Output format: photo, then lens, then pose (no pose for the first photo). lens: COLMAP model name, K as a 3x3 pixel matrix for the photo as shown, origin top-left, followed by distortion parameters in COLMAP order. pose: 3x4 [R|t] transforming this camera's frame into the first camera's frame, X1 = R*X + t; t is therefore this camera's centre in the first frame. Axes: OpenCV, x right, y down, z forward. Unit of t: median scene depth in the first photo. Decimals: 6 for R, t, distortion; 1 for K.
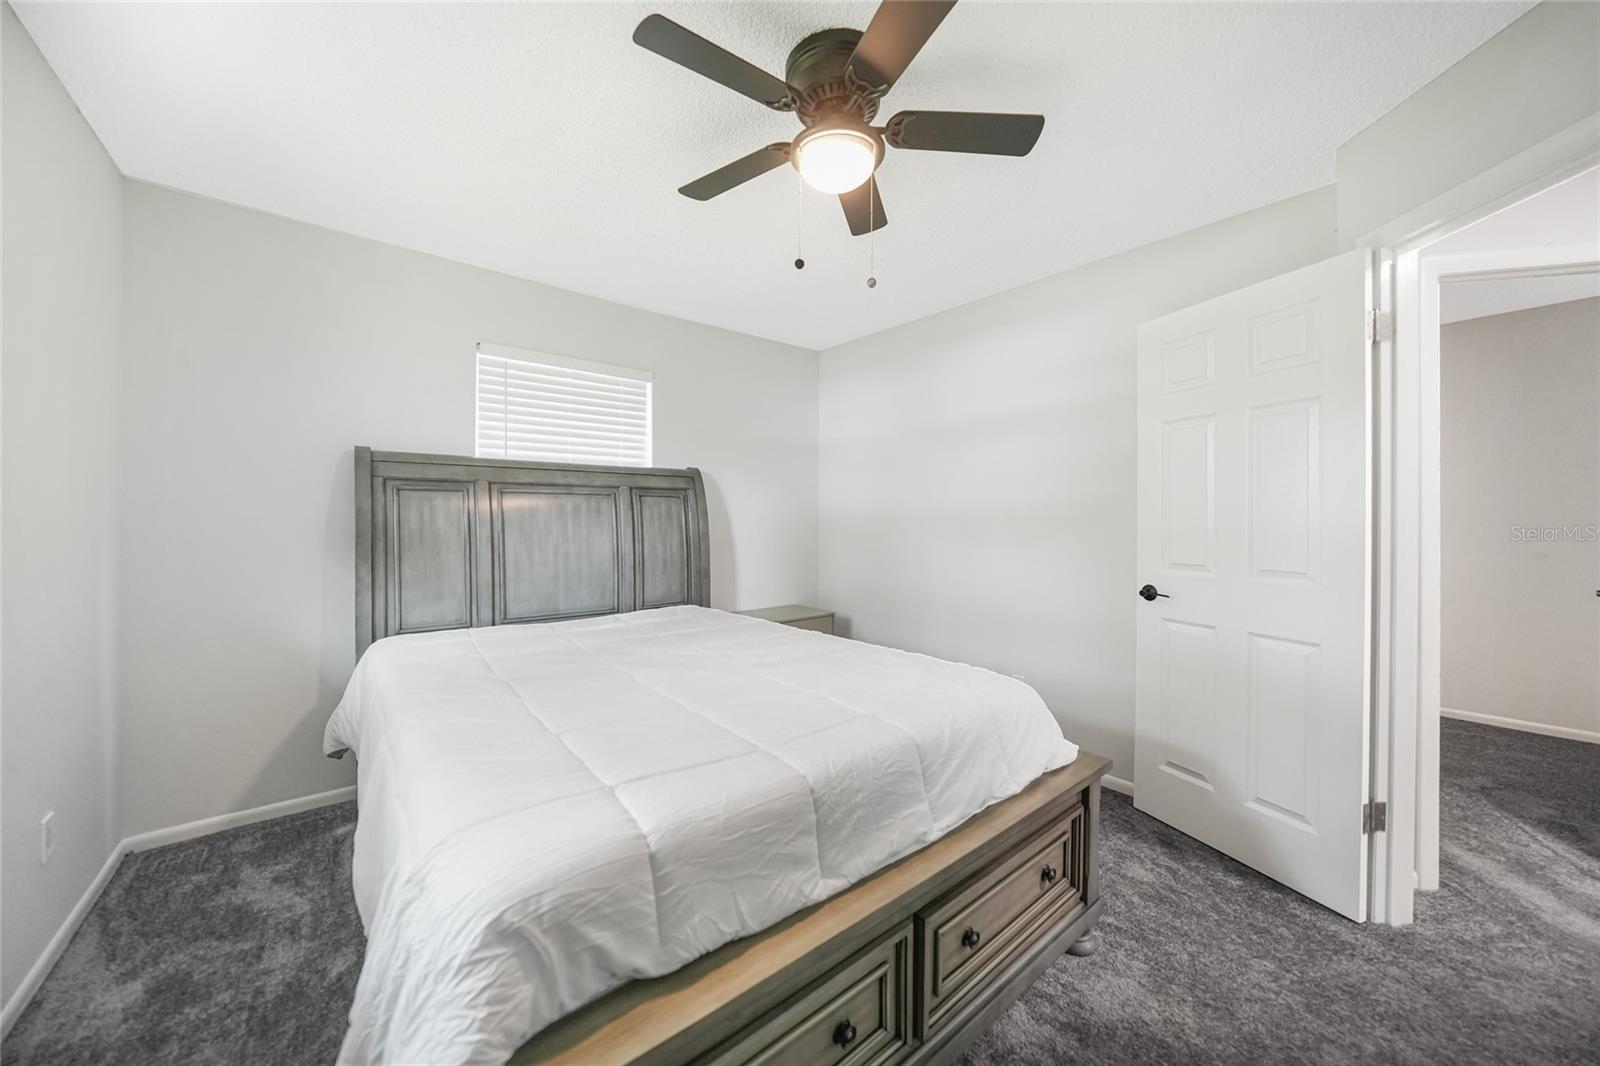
lens RADIAL K [[565.3, 0, 803.6], [0, 565.3, 521.3], [0, 0, 1]] dist [-0.025881, 0.005797]
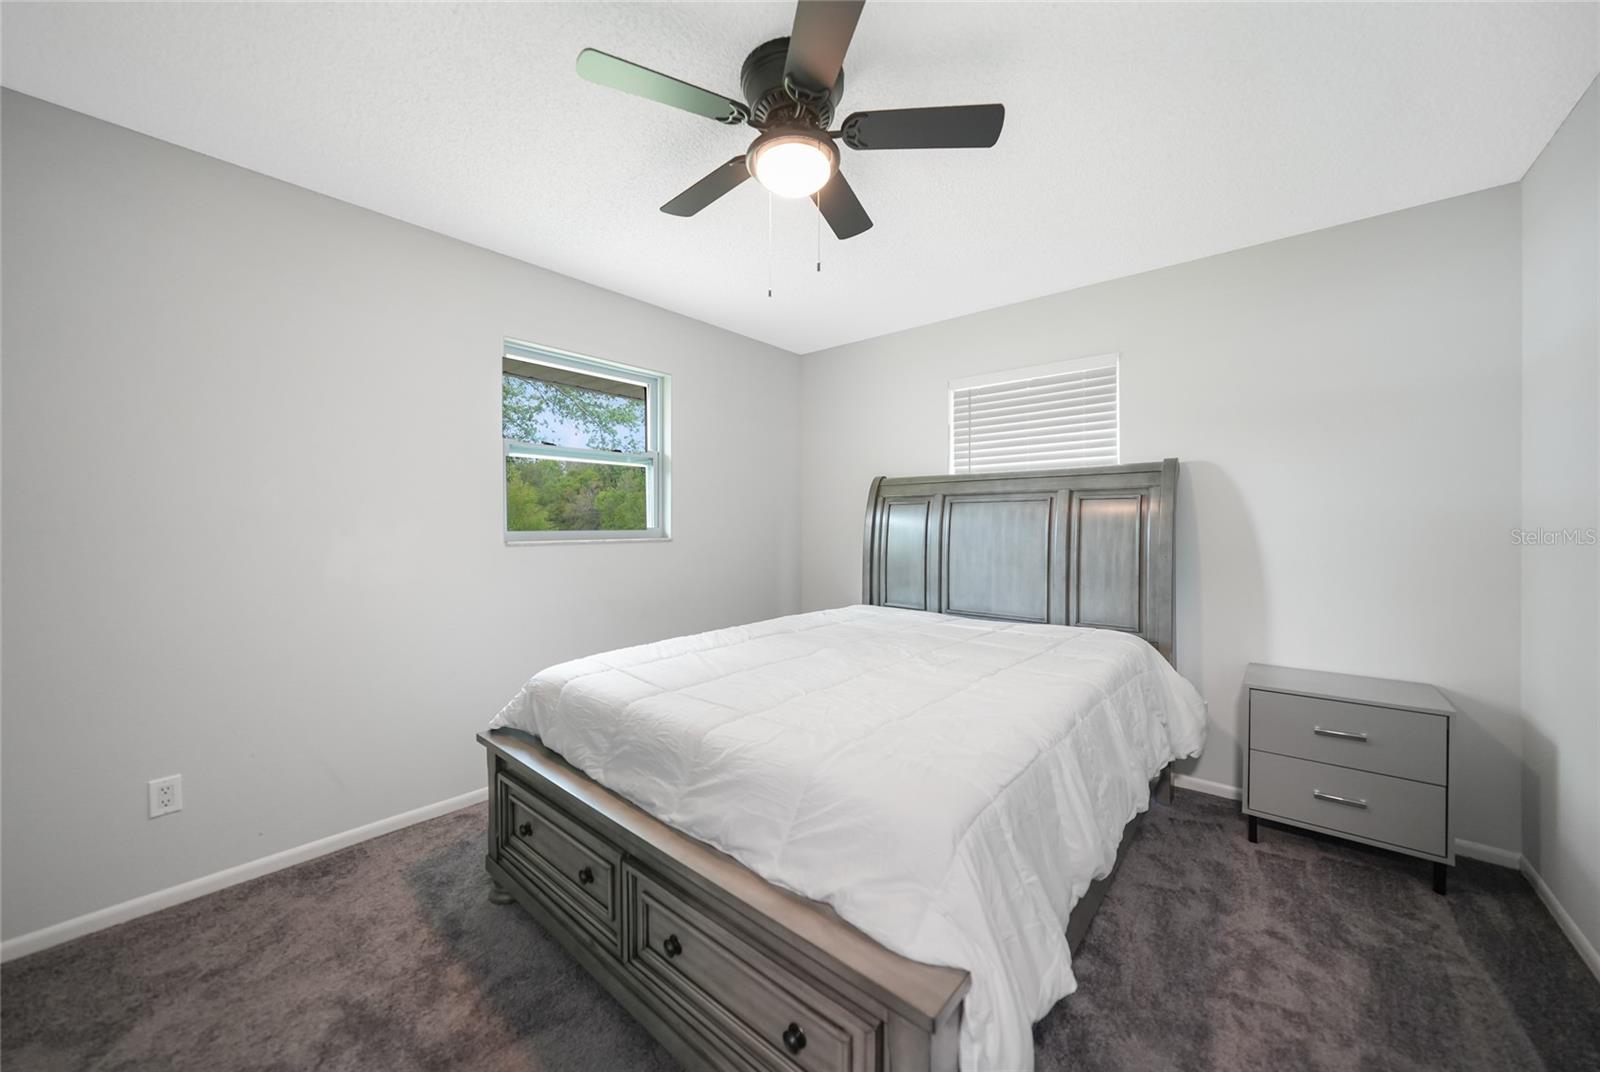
lens RADIAL K [[573.0, 0, 802.7], [0, 573.0, 527.5], [0, 0, 1]] dist [-0.028724, 0.006671]
pose [[0.180395, 0.002561, -0.983591, 0.573822], [-0.004016, 0.999990, 0.001867, -0.000433], [0.983586, 0.003614, 0.180403, 0.448965]]
